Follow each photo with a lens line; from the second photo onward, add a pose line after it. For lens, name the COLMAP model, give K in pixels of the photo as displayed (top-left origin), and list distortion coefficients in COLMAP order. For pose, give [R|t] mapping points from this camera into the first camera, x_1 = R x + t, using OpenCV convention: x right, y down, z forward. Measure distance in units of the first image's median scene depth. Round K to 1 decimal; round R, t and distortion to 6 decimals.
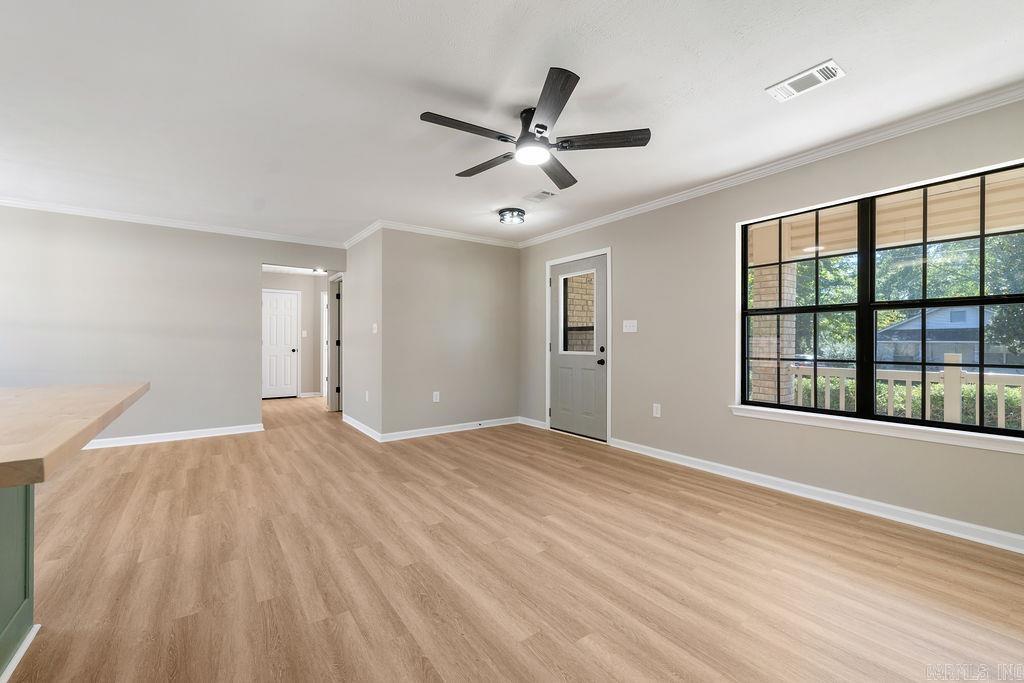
lens RADIAL K [[417.3, 0, 509.4], [0, 417.3, 344.8], [0, 0, 1]] dist [0.002821, 0.000164]
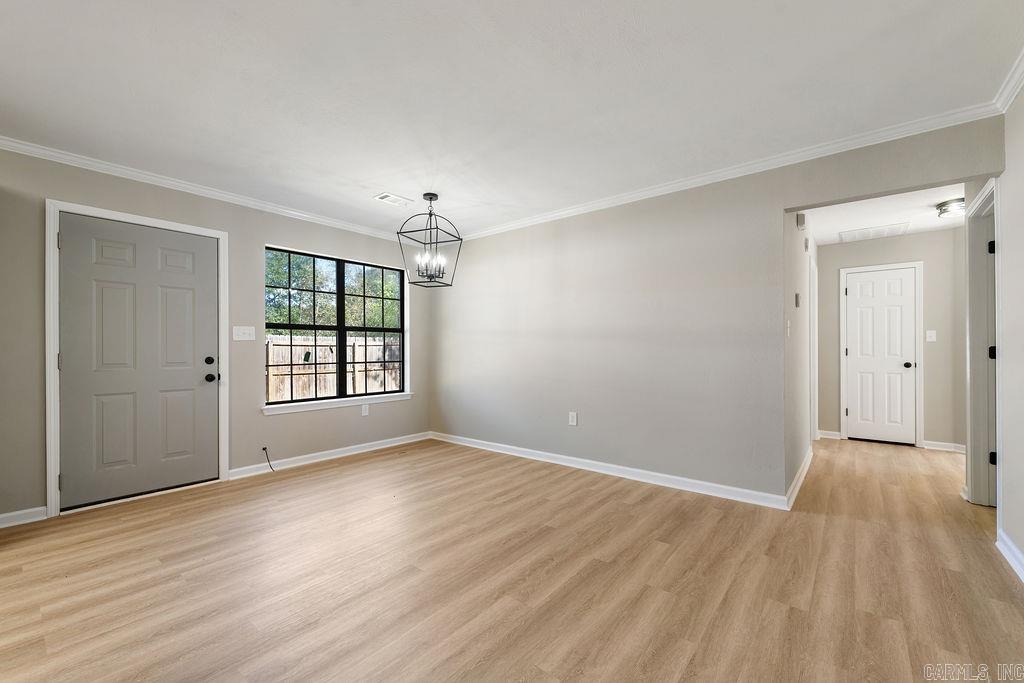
lens RADIAL K [[417.3, 0, 509.4], [0, 417.3, 344.8], [0, 0, 1]] dist [0.002821, 0.000164]
pose [[0.250199, -0.014815, -0.968081, -0.254702], [-0.004519, 0.999854, -0.016469, -0.007223], [0.968184, 0.008496, 0.250096, 0.911417]]
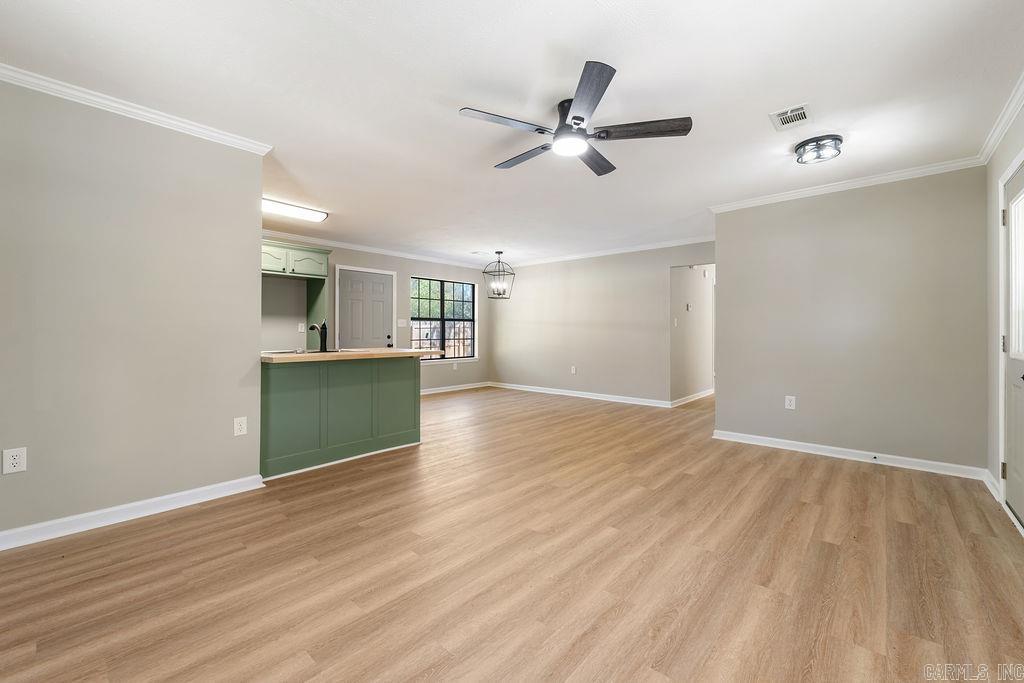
lens RADIAL K [[419.3, 0, 515.4], [0, 419.3, 329.2], [0, 0, 1]] dist [0.002619, -0.000359]
pose [[0.224702, -0.007989, -0.974395, 0.852420], [-0.007560, 0.999922, -0.009942, -0.003235], [0.974398, 0.009601, 0.224624, 0.547624]]
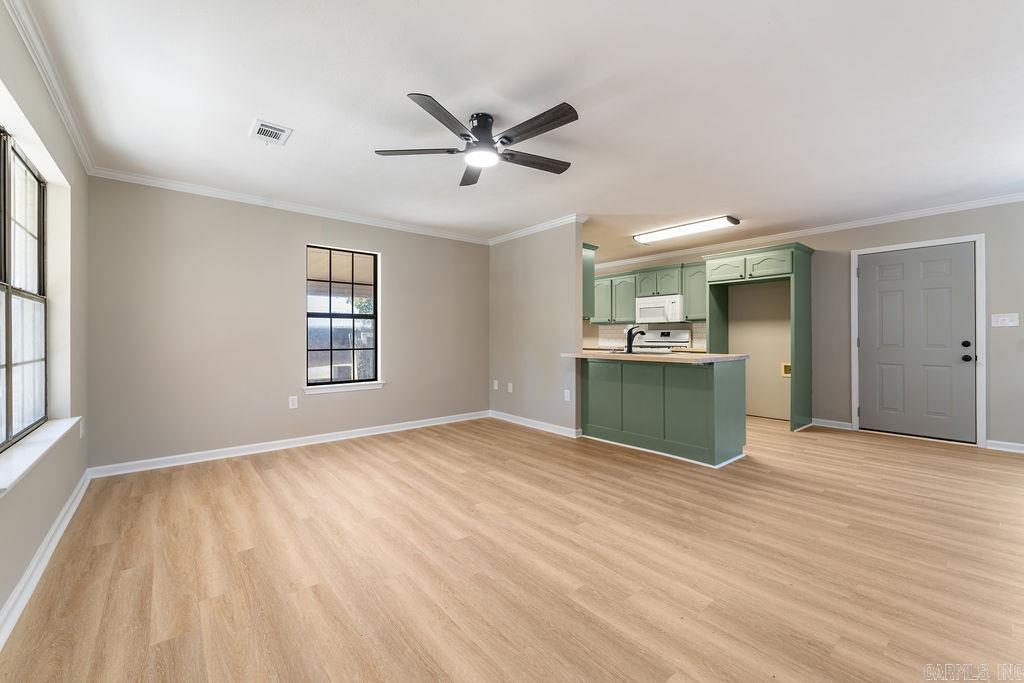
lens RADIAL K [[417.3, 0, 509.4], [0, 417.3, 344.8], [0, 0, 1]] dist [0.002821, 0.000164]
pose [[-0.998039, 0.001399, -0.062579, 0.043840], [-0.000190, 0.999678, 0.025374, -0.012363], [0.062595, 0.025337, -0.997717, 1.725616]]
